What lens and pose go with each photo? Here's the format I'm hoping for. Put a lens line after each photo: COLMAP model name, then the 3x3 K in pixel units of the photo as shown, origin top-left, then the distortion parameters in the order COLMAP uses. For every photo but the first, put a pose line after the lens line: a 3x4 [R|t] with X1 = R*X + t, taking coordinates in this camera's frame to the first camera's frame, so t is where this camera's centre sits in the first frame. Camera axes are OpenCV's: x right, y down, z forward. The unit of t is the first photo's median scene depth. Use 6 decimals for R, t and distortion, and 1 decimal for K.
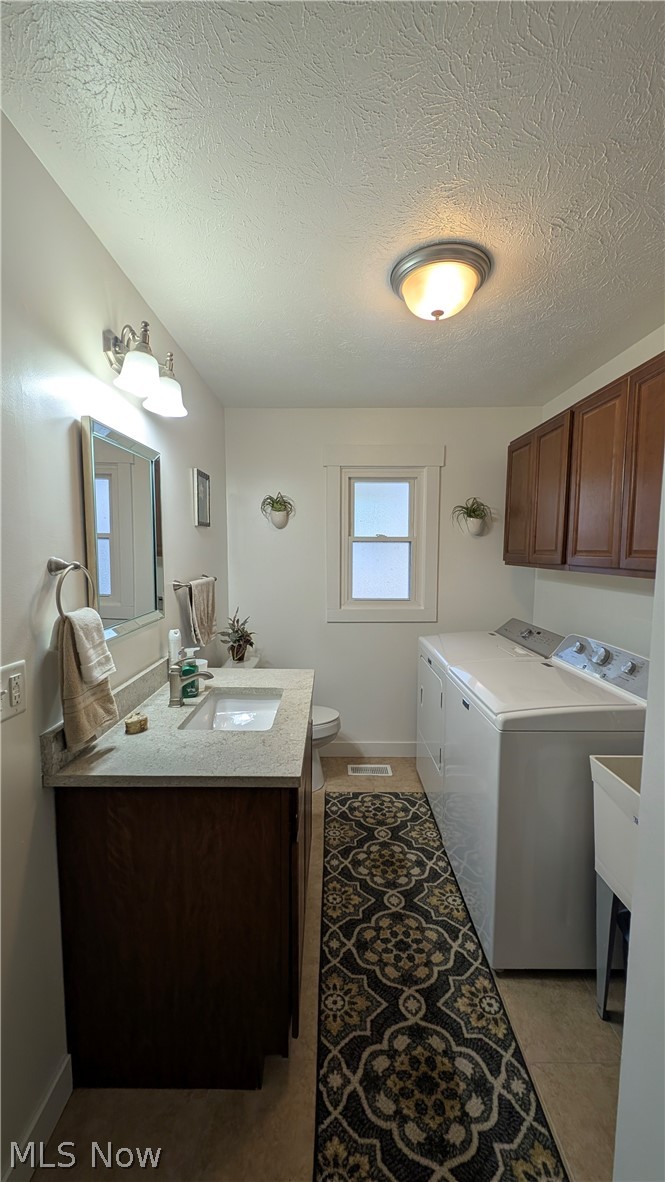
lens RADIAL K [[447.9, 0, 329.5], [0, 447.9, 593.6], [0, 0, 1]] dist [0.006543, -0.002717]
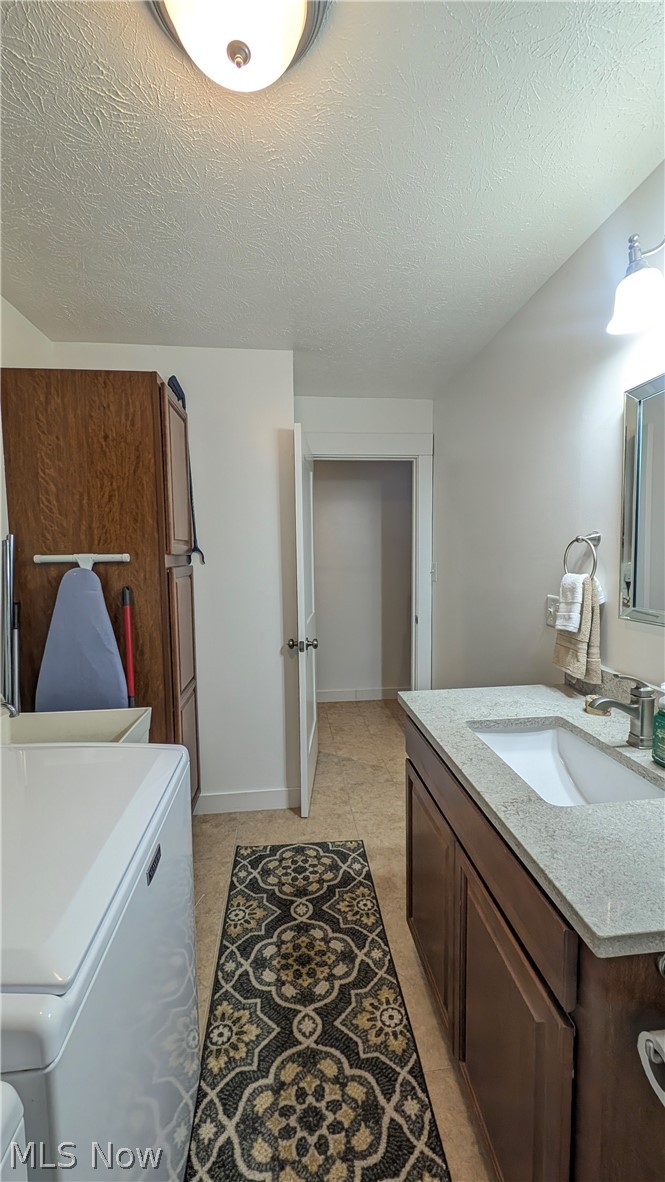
lens RADIAL K [[447.9, 0, 330.5], [0, 447.9, 585.7], [0, 0, 1]] dist [0.006543, -0.002717]
pose [[-0.993995, 0.018306, -0.107888, 0.225329], [-0.000705, 0.984817, 0.173594, -0.124750], [0.109427, 0.172627, -0.978890, 1.789161]]
